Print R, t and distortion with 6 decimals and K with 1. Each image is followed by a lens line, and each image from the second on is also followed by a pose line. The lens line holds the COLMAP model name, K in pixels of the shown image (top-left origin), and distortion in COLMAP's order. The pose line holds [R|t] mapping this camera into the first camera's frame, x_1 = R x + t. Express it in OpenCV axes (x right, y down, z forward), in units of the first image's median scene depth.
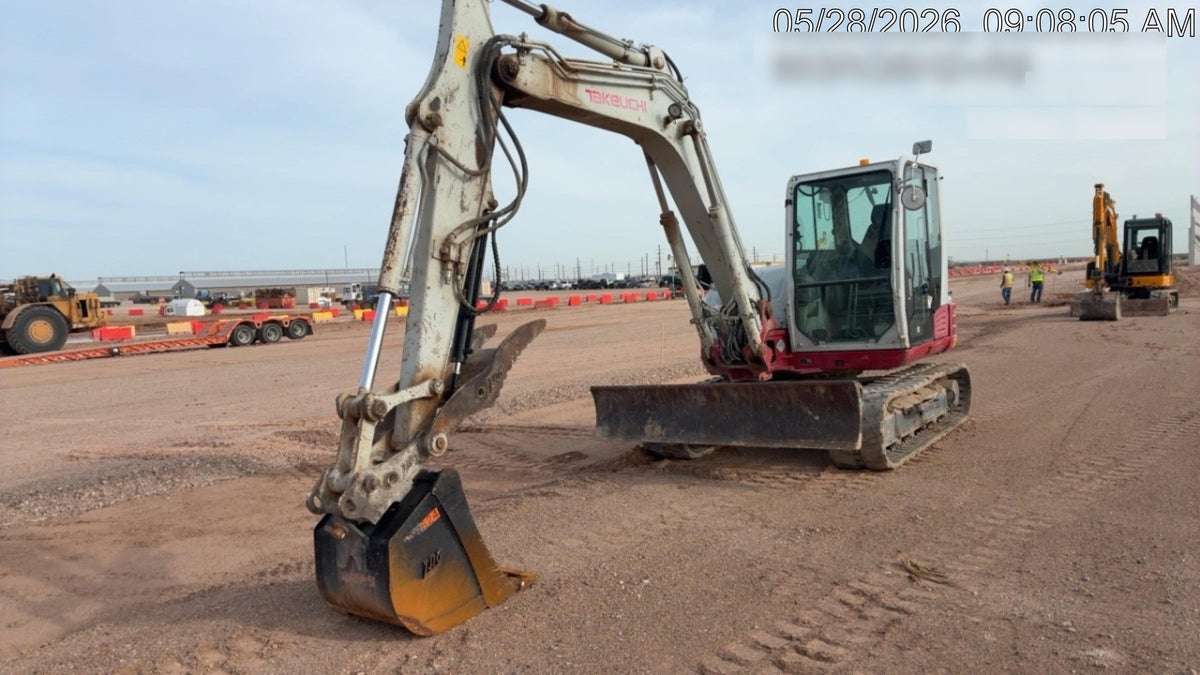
lens RADIAL K [[868.0, 0, 600.0], [0, 868.0, 337.5], [0, 0, 1]] dist [0.053012, 0.000214]
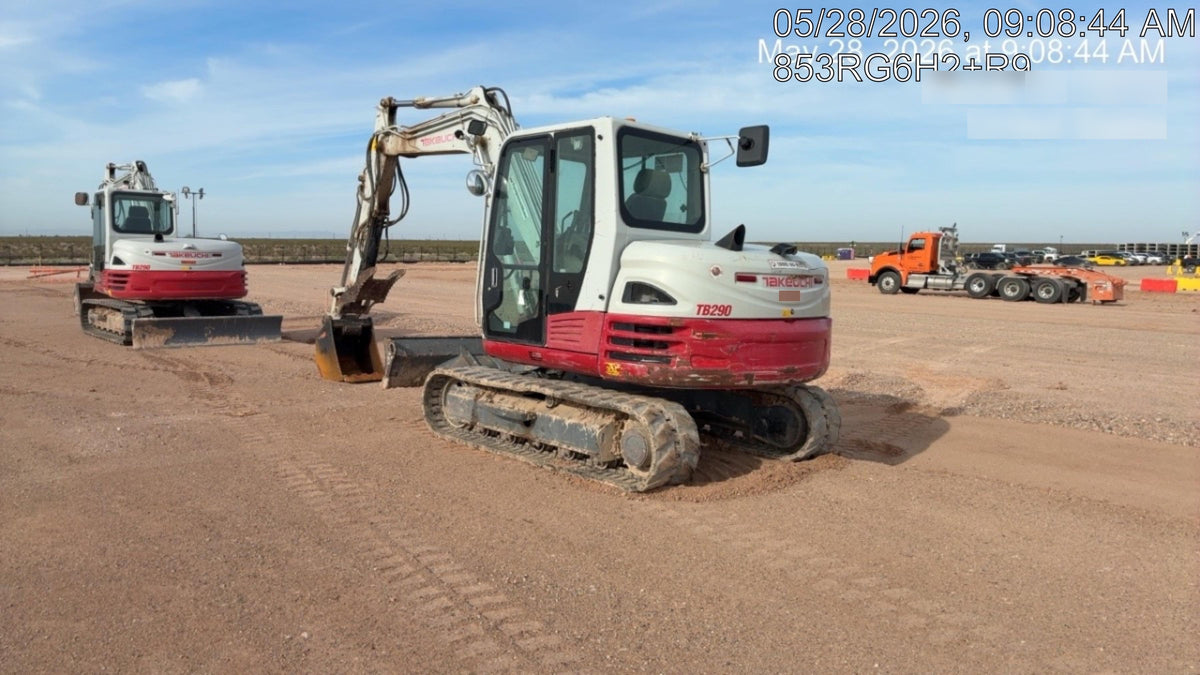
lens RADIAL K [[882.1, 0, 603.5], [0, 882.1, 307.8], [0, 0, 1]] dist [0.019182, 0.000647]
pose [[-0.173348, 0.112659, -0.978396, 1.684725], [-0.071008, 0.989421, 0.126509, -0.203186], [0.982298, 0.091404, -0.163514, 1.681151]]
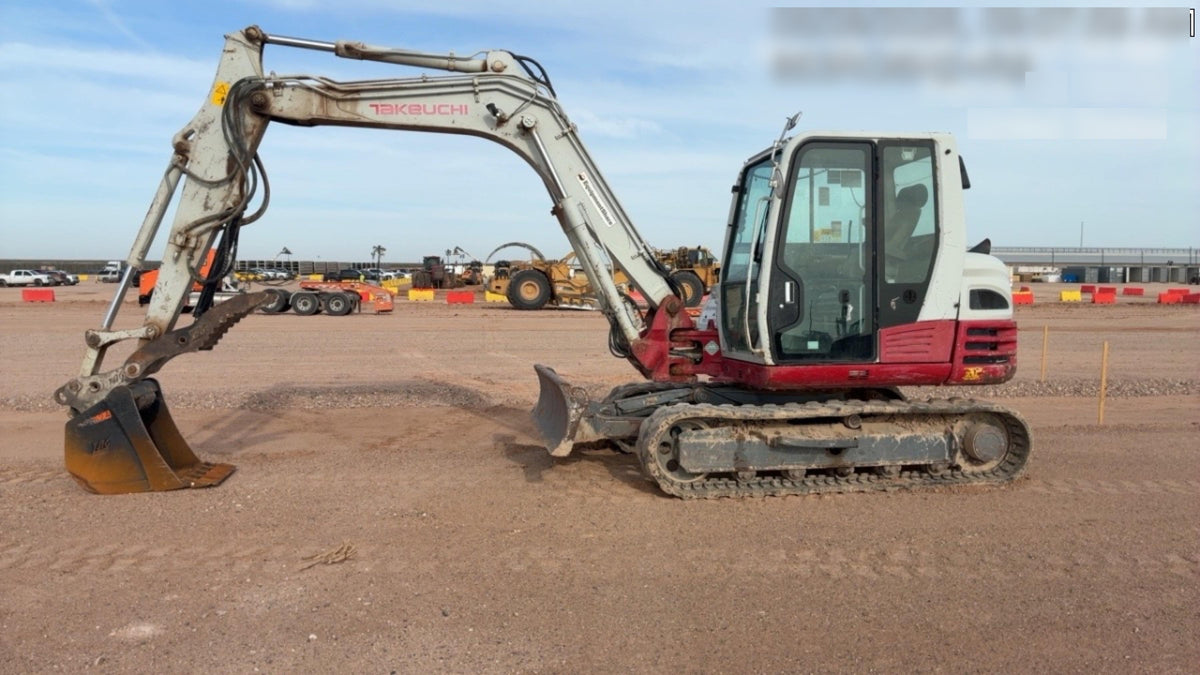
lens RADIAL K [[882.1, 0, 603.5], [0, 882.1, 307.8], [0, 0, 1]] dist [0.019182, 0.000647]
pose [[0.703995, 0.078067, -0.705902, 1.088518], [-0.082735, 0.996188, 0.027659, -0.068041], [0.705370, 0.038931, 0.707770, 0.382385]]
